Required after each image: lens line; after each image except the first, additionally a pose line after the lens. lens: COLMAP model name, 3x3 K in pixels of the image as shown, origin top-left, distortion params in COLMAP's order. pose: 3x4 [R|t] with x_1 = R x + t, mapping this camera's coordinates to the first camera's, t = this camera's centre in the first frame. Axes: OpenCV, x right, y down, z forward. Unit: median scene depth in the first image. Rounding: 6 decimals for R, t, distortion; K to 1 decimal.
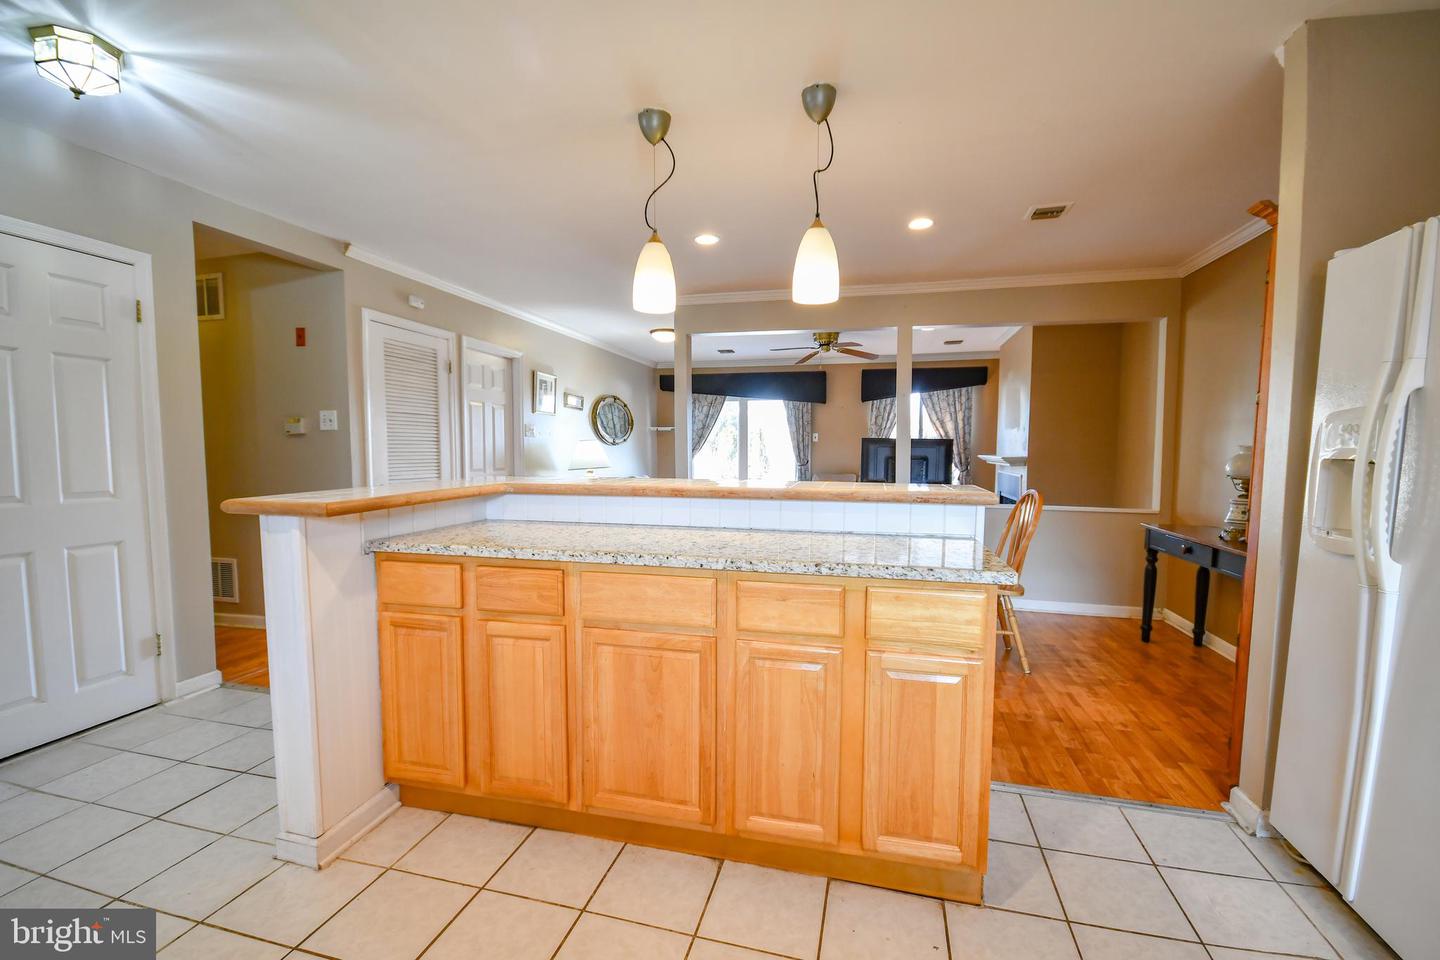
lens RADIAL K [[639.7, 0, 713.6], [0, 639.7, 498.8], [0, 0, 1]] dist [0.001074, -0.006949]
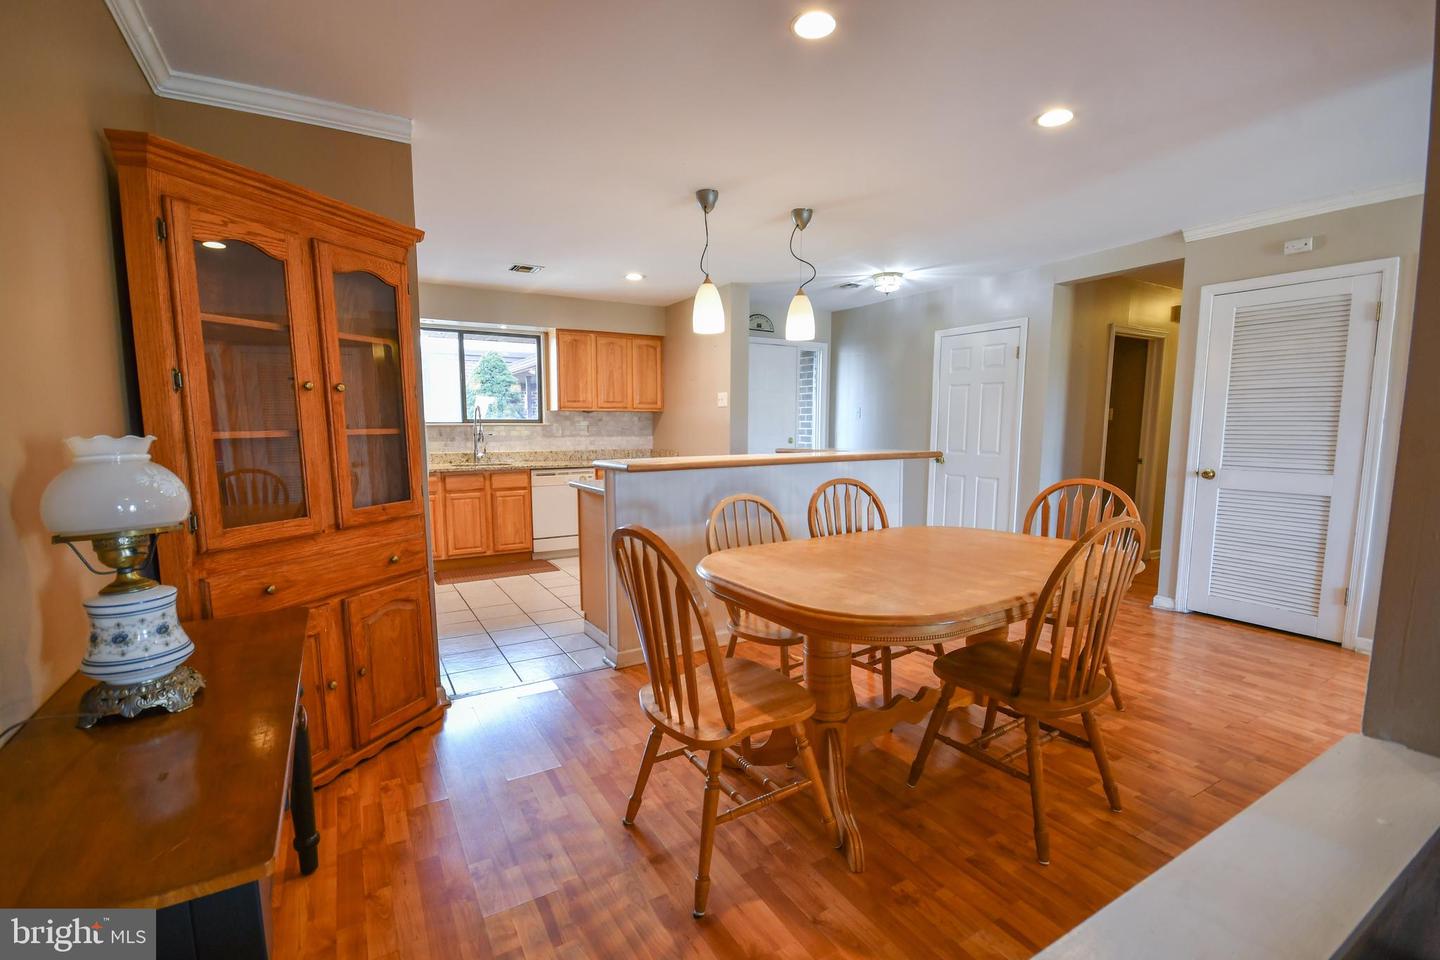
lens RADIAL K [[639.7, 0, 709.0], [0, 639.7, 498.0], [0, 0, 1]] dist [0.001074, -0.006949]
pose [[-0.710614, 0.080408, -0.698973, 0.908011], [-0.053832, 0.984323, 0.167962, -0.132846], [0.701520, 0.156983, -0.695145, 1.551408]]
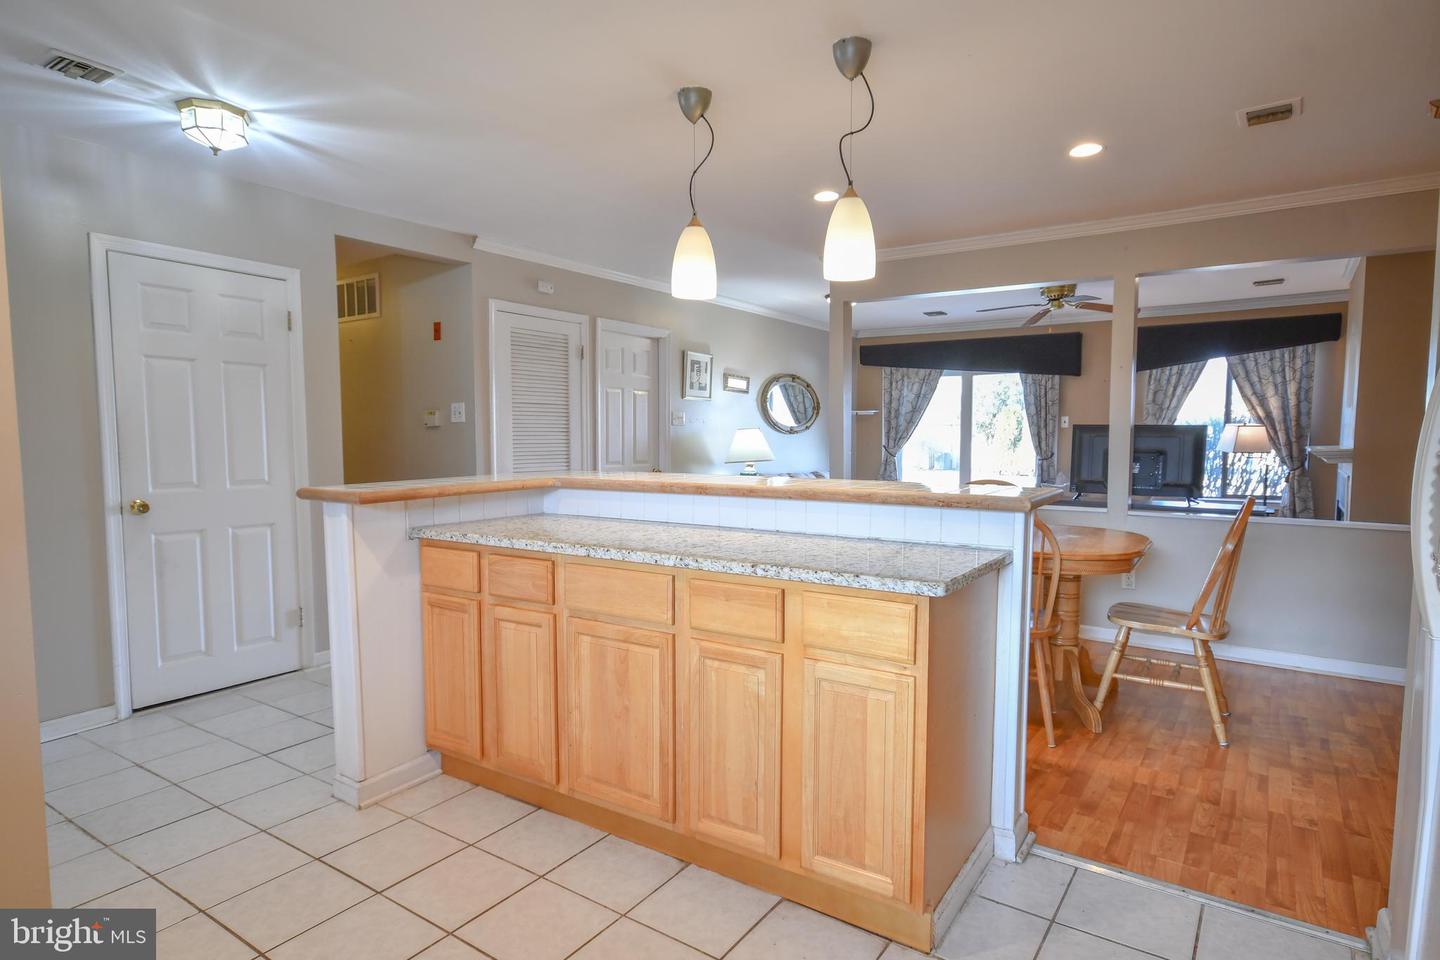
lens RADIAL K [[819.5, 0, 707.2], [0, 819.5, 503.6], [0, 0, 1]] dist [0.004583, 0.012473]
pose [[0.939056, 0.025507, -0.342818, 0.276533], [-0.023575, 0.999674, 0.009803, -0.001354], [0.342956, -0.001123, 0.939351, -0.106837]]
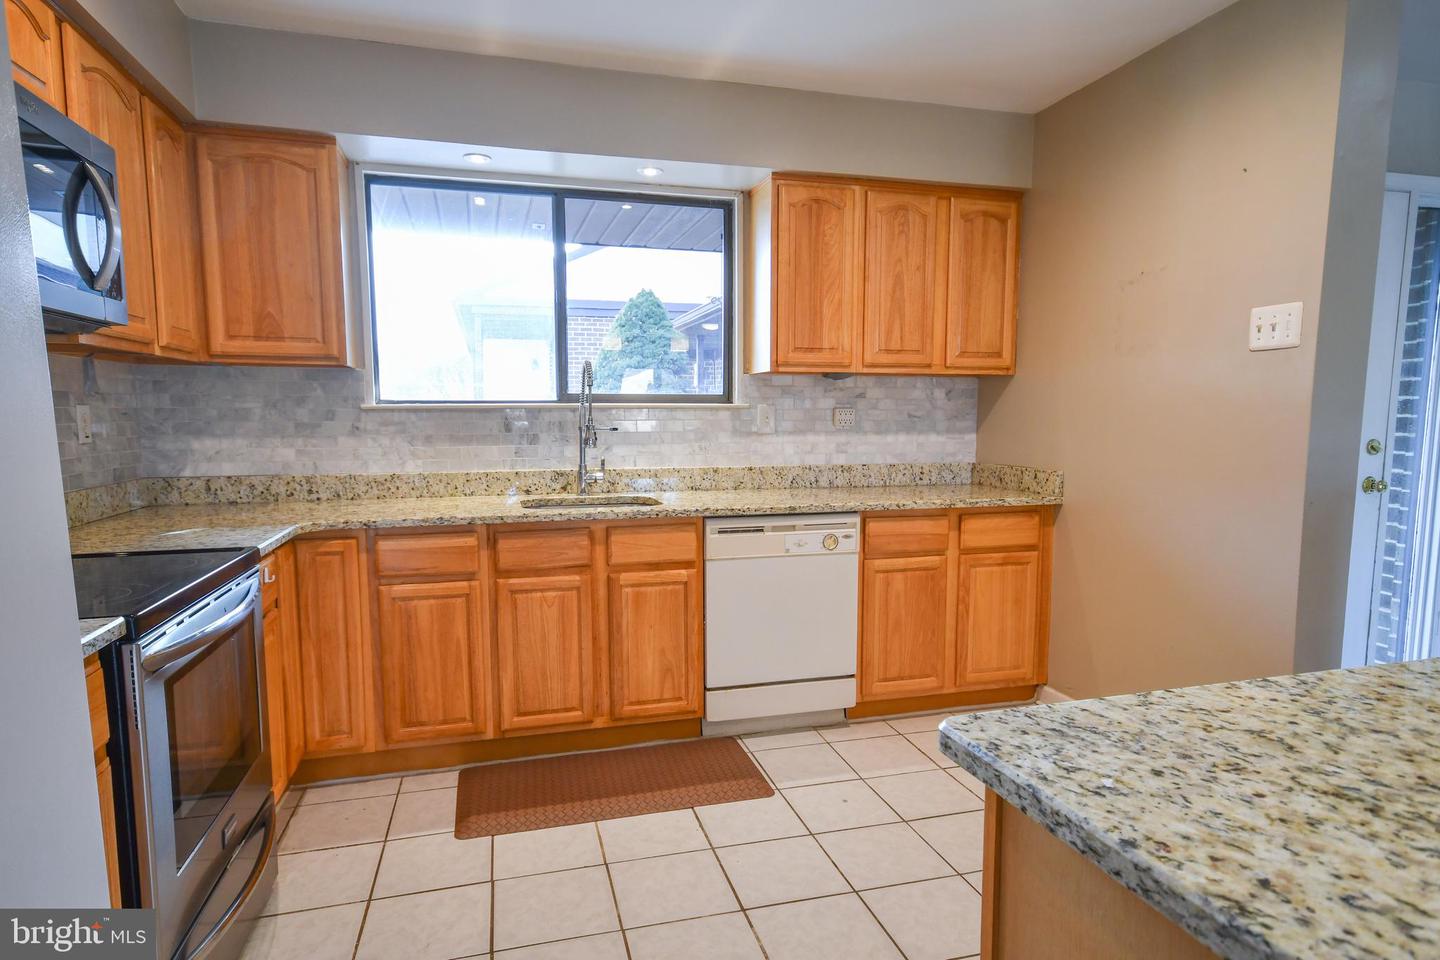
lens RADIAL K [[819.5, 0, 714.6], [0, 819.5, 498.5], [0, 0, 1]] dist [0.004583, 0.012473]
pose [[-0.863387, 0.053456, -0.501702, 0.428918], [-0.037958, 0.984672, 0.170238, -0.056763], [0.503112, 0.166025, -0.848124, 0.678542]]
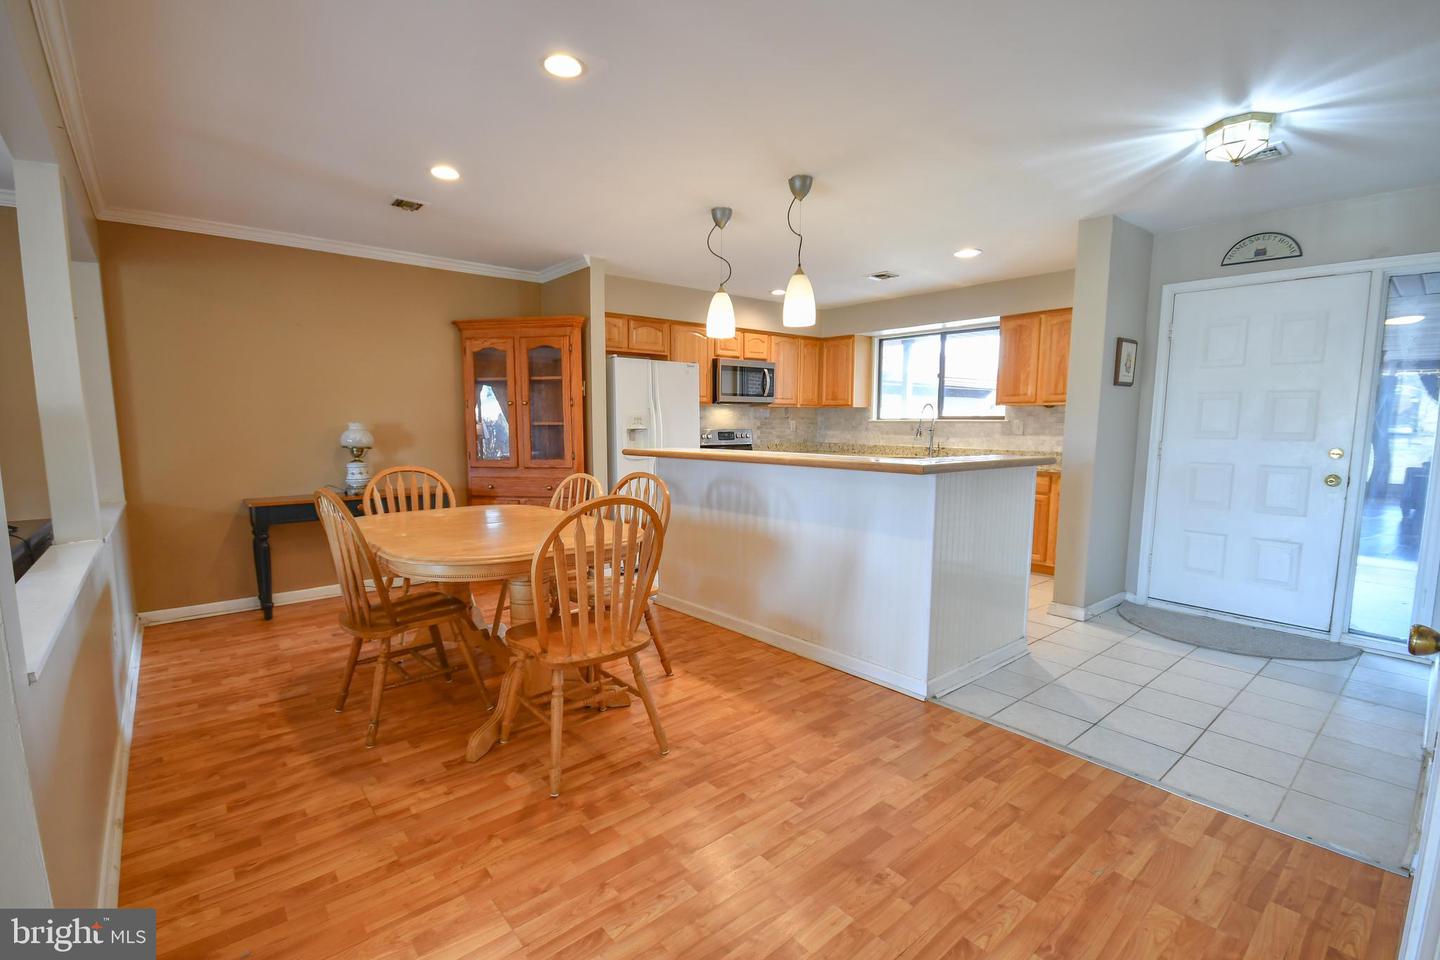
lens RADIAL K [[639.7, 0, 706.7], [0, 639.7, 493.8], [0, 0, 1]] dist [0.001074, -0.006949]
pose [[-0.814702, -0.069599, 0.575688, -0.576050], [0.041846, 0.983127, 0.178076, -0.153965], [-0.578368, 0.169169, -0.798043, 1.775006]]
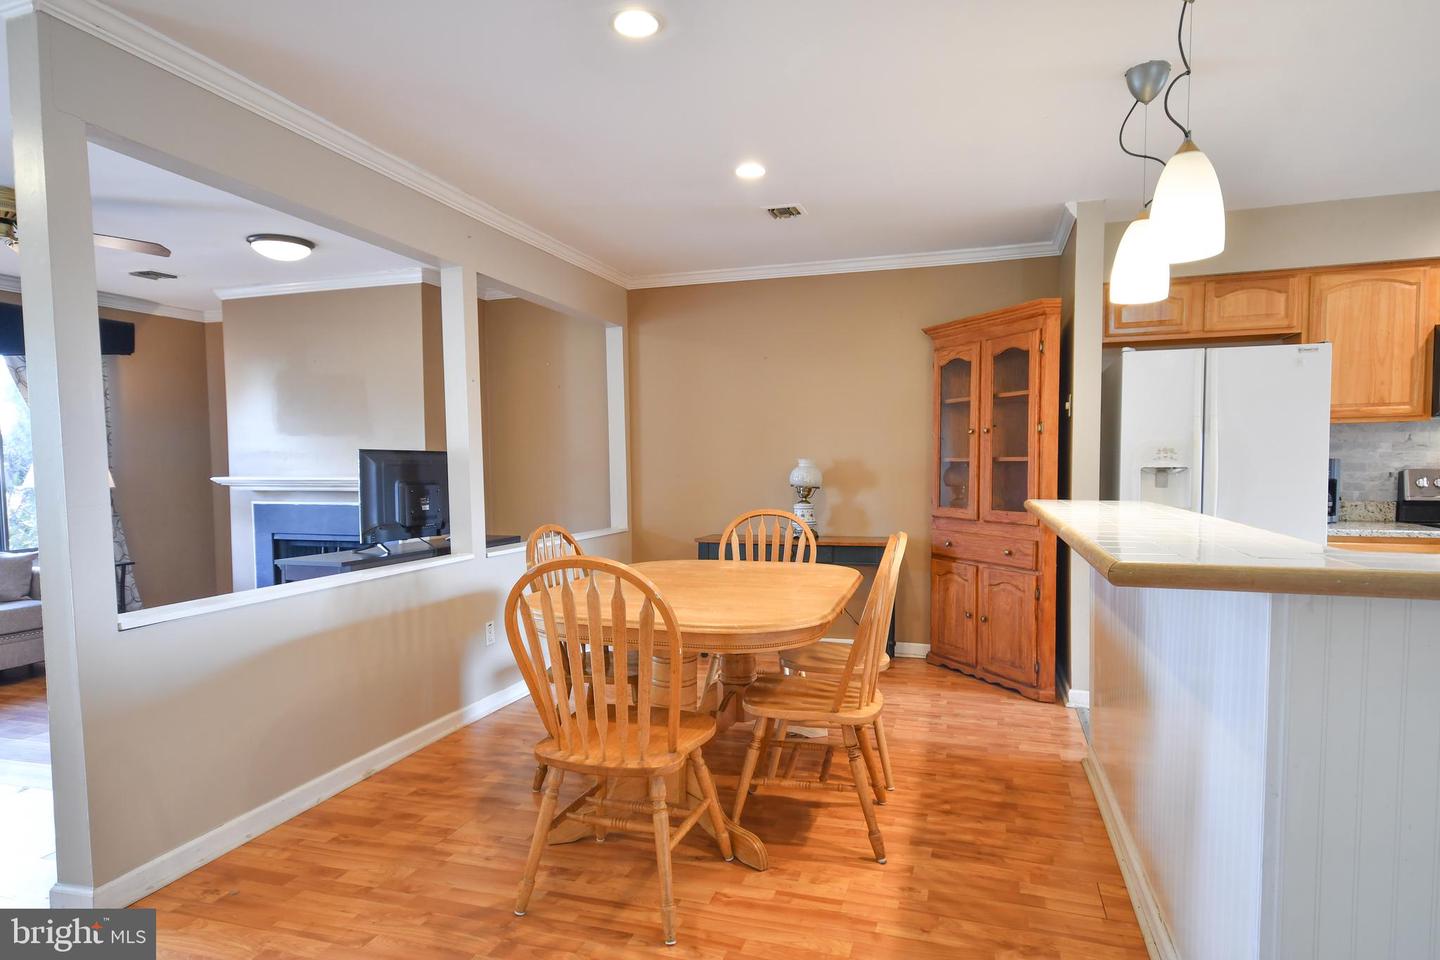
lens RADIAL K [[819.5, 0, 714.6], [0, 819.5, 499.8], [0, 0, 1]] dist [0.004583, 0.012473]
pose [[0.056341, -0.055103, 0.996890, -0.759049], [0.087250, 0.994928, 0.050063, -0.105522], [-0.994592, 0.084158, 0.060862, 1.145123]]
